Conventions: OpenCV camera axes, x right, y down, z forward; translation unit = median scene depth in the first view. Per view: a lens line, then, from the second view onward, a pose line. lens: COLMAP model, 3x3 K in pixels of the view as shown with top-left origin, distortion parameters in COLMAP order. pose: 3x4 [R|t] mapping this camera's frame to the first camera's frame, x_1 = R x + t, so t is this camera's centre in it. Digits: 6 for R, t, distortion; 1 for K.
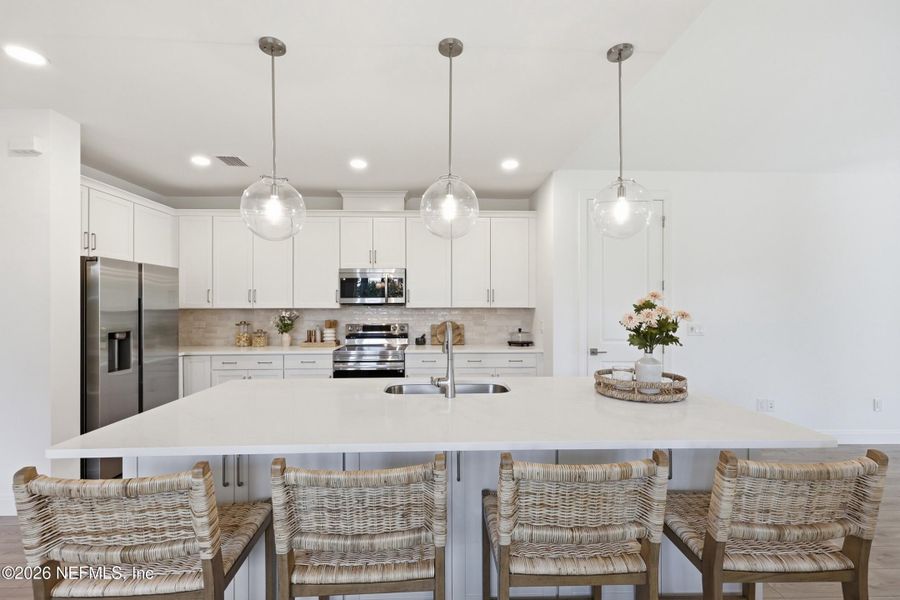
lens RADIAL K [[384.8, 0, 451.2], [0, 384.8, 299.9], [0, 0, 1]] dist [-0.003902, -0.001140]
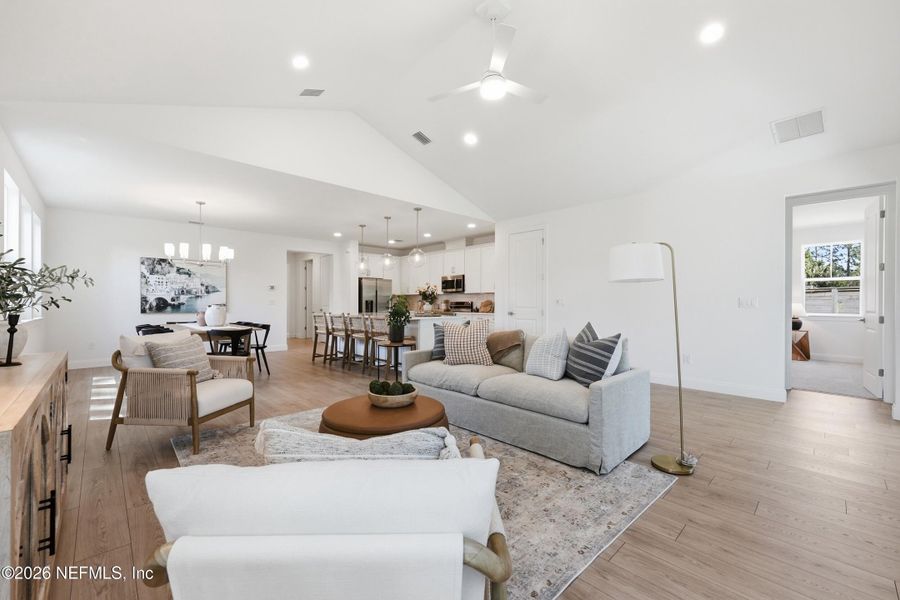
lens RADIAL K [[362.8, 0, 450.8], [0, 362.8, 301.8], [0, 0, 1]] dist [-0.000240, -0.000059]
pose [[0.673871, 0.000128, -0.738849, 1.301432], [0.005469, 0.999972, 0.005162, 0.056368], [0.738829, -0.007520, 0.673851, -0.389629]]
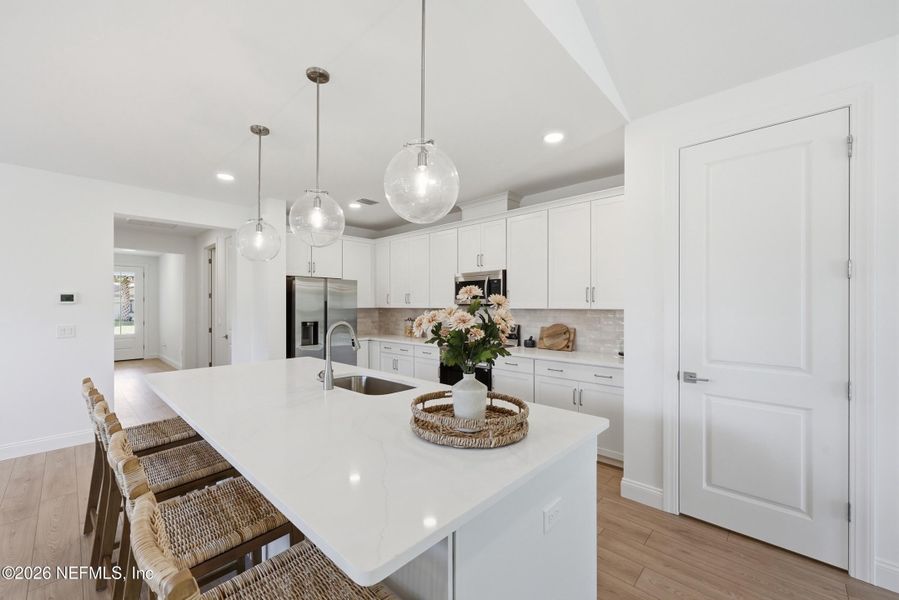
lens RADIAL K [[362.4, 0, 448.7], [0, 362.4, 303.1], [0, 0, 1]] dist [-0.000240, -0.000059]
pose [[0.707485, -0.002772, -0.706723, 0.444741], [0.007657, 0.999964, 0.003744, 0.001722], [0.706687, -0.008060, 0.707480, 0.230192]]
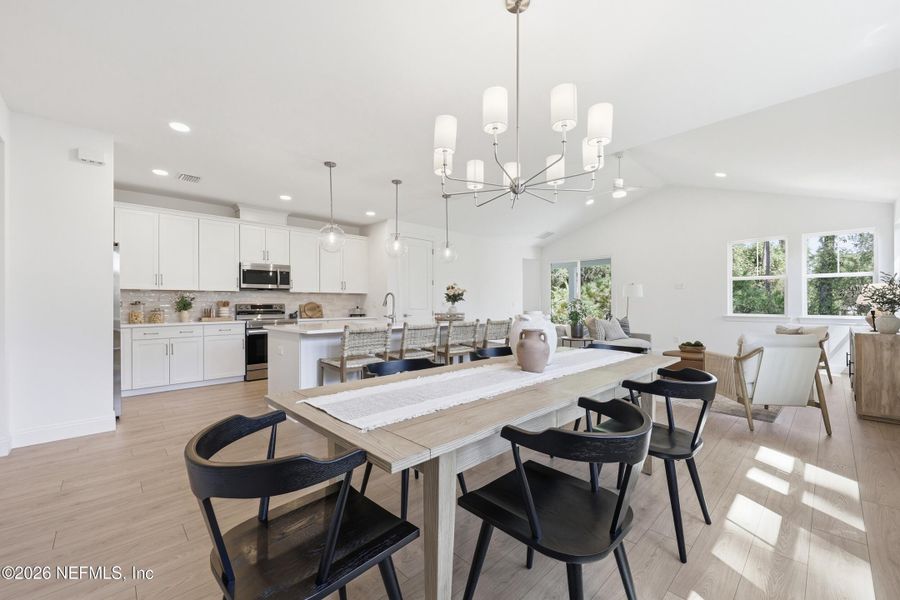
lens RADIAL K [[362.8, 0, 447.3], [0, 362.8, 300.7], [0, 0, 1]] dist [-0.000240, -0.000059]
pose [[0.746469, 0.004300, 0.665406, -0.595698], [-0.004625, 0.999988, -0.001274, 0.053234], [-0.665404, -0.002126, 0.746480, -0.440274]]
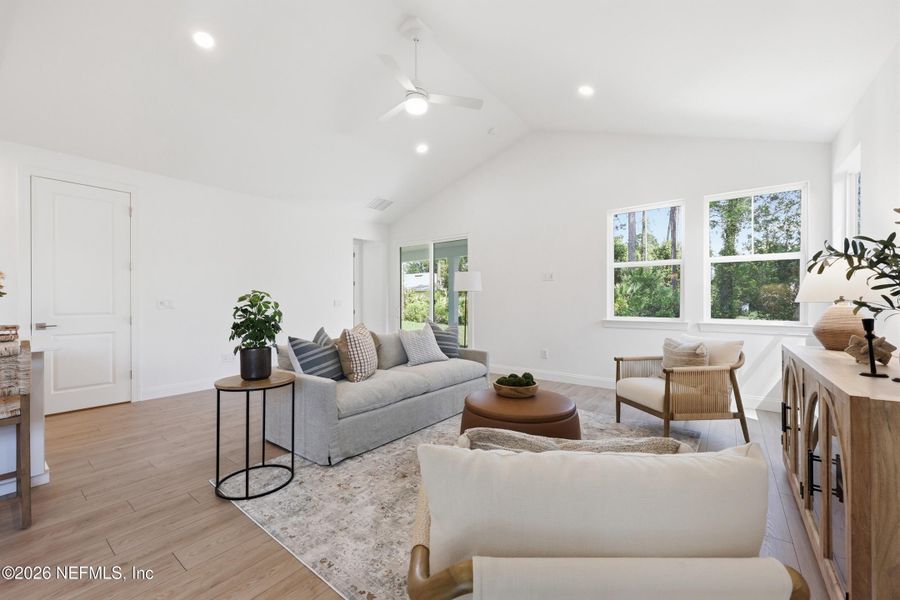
lens RADIAL K [[362.8, 0, 447.0], [0, 362.8, 303.7], [0, 0, 1]] dist [-0.000240, -0.000059]
pose [[0.635489, -0.003692, 0.772101, 0.268593], [-0.002495, 0.999974, 0.006835, 0.056828], [-0.772106, -0.006270, 0.635463, -0.386671]]
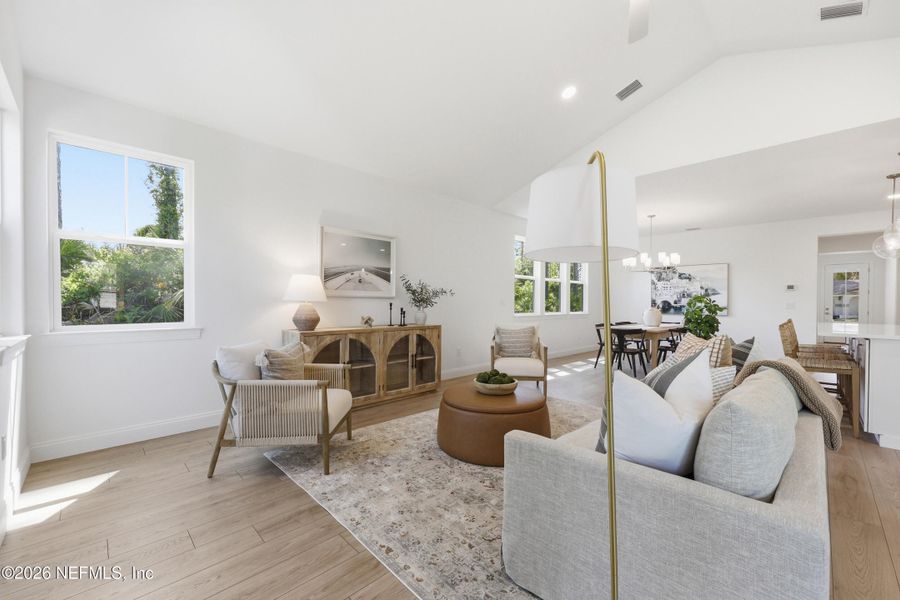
lens RADIAL K [[362.8, 0, 450.8], [0, 362.8, 305.2], [0, 0, 1]] dist [-0.000240, -0.000059]
pose [[-0.725757, -0.000029, -0.687951, 1.328371], [-0.001574, 0.999997, 0.001618, 0.060644], [0.687950, 0.002257, -0.725755, 0.323587]]
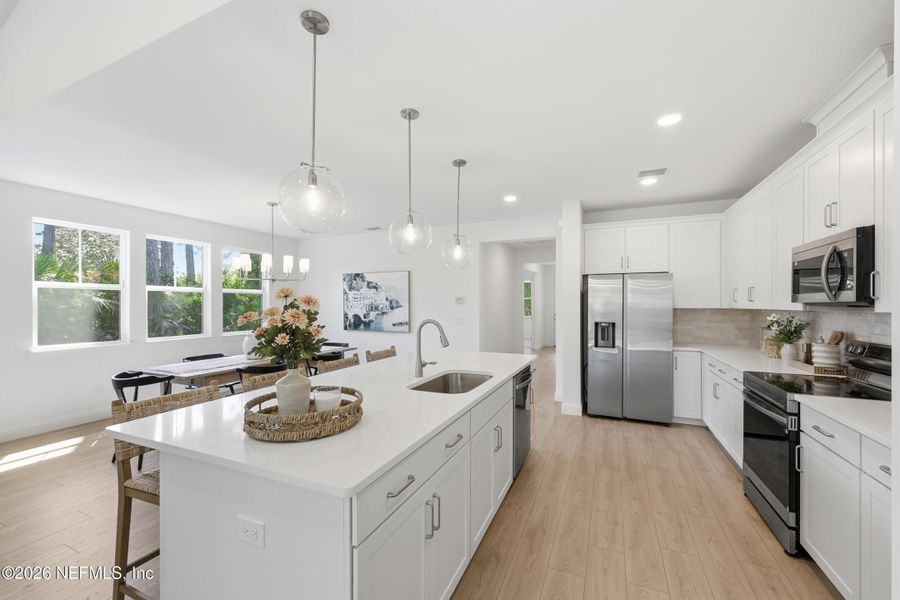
lens RADIAL K [[362.8, 0, 447.5], [0, 362.8, 303.8], [0, 0, 1]] dist [-0.000240, -0.000059]
pose [[-0.434257, -0.000738, -0.900789, 0.481769], [0.010326, 0.999930, -0.005797, 0.008188], [0.900730, -0.011819, -0.434218, 0.742000]]
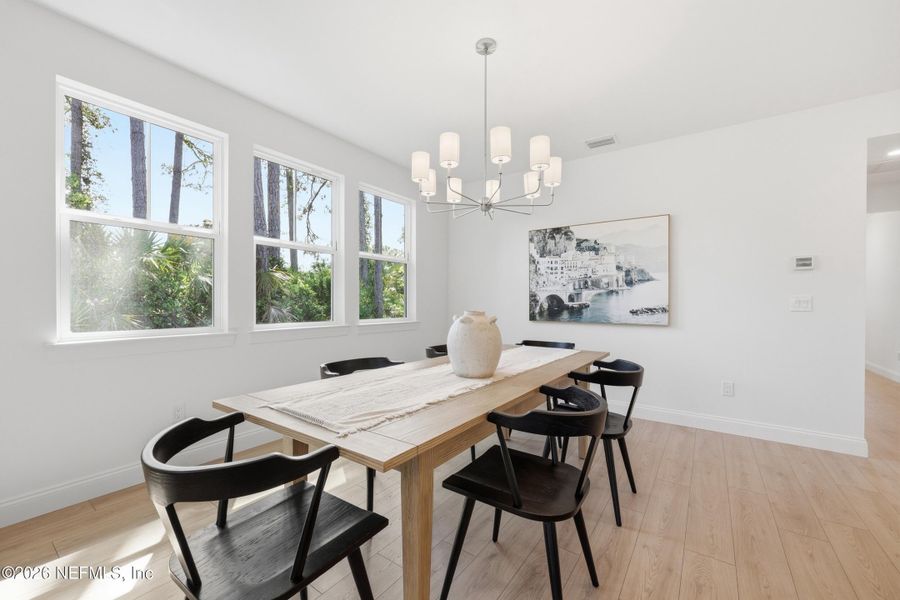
lens RADIAL K [[362.8, 0, 447.5], [0, 362.8, 302.0], [0, 0, 1]] dist [-0.000240, -0.000059]
pose [[-0.608874, -0.003134, -0.793261, 0.178883], [0.000996, 0.999988, -0.004714, 0.060977], [0.793266, -0.003660, -0.608864, 0.087803]]
